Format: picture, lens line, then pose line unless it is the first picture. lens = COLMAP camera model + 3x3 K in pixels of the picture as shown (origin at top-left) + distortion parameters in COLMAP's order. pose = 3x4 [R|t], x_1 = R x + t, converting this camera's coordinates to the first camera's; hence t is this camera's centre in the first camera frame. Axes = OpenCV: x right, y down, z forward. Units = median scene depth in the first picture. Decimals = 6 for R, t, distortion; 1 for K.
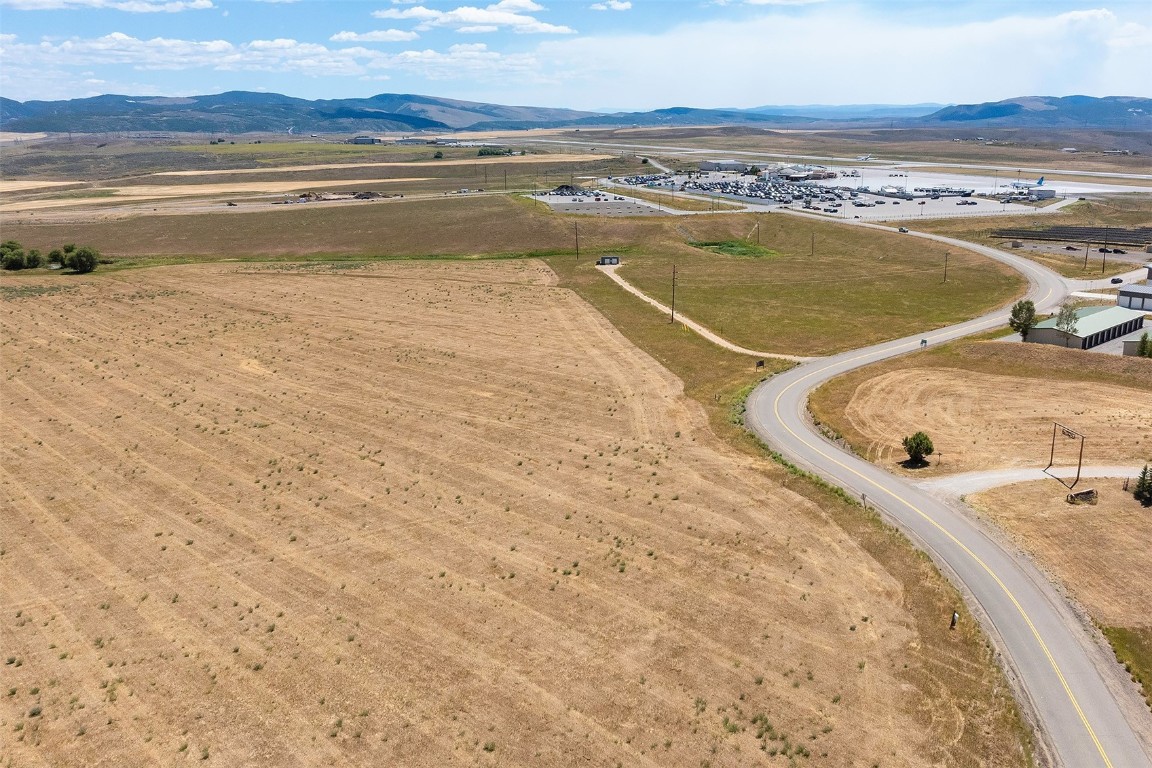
lens RADIAL K [[940.3, 0, 595.2], [0, 940.3, 388.1], [0, 0, 1]] dist [-0.036386, 0.005550]
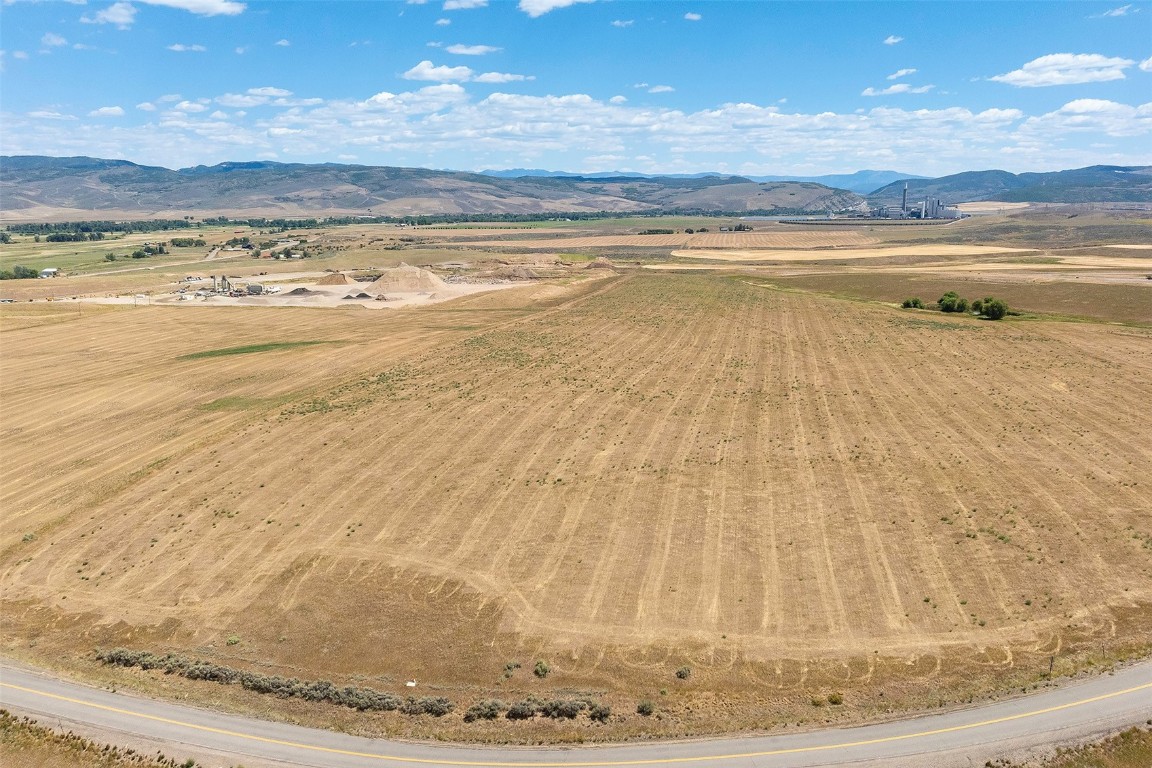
lens RADIAL K [[938.4, 0, 576.0], [0, 938.4, 384.0], [0, 0, 1]] dist [-0.035017, 0.005804]
pose [[0.566279, 0.156775, -0.809166, 0.124606], [-0.216496, 0.975563, 0.037504, 0.027511], [0.795272, 0.153944, 0.586382, -0.143249]]
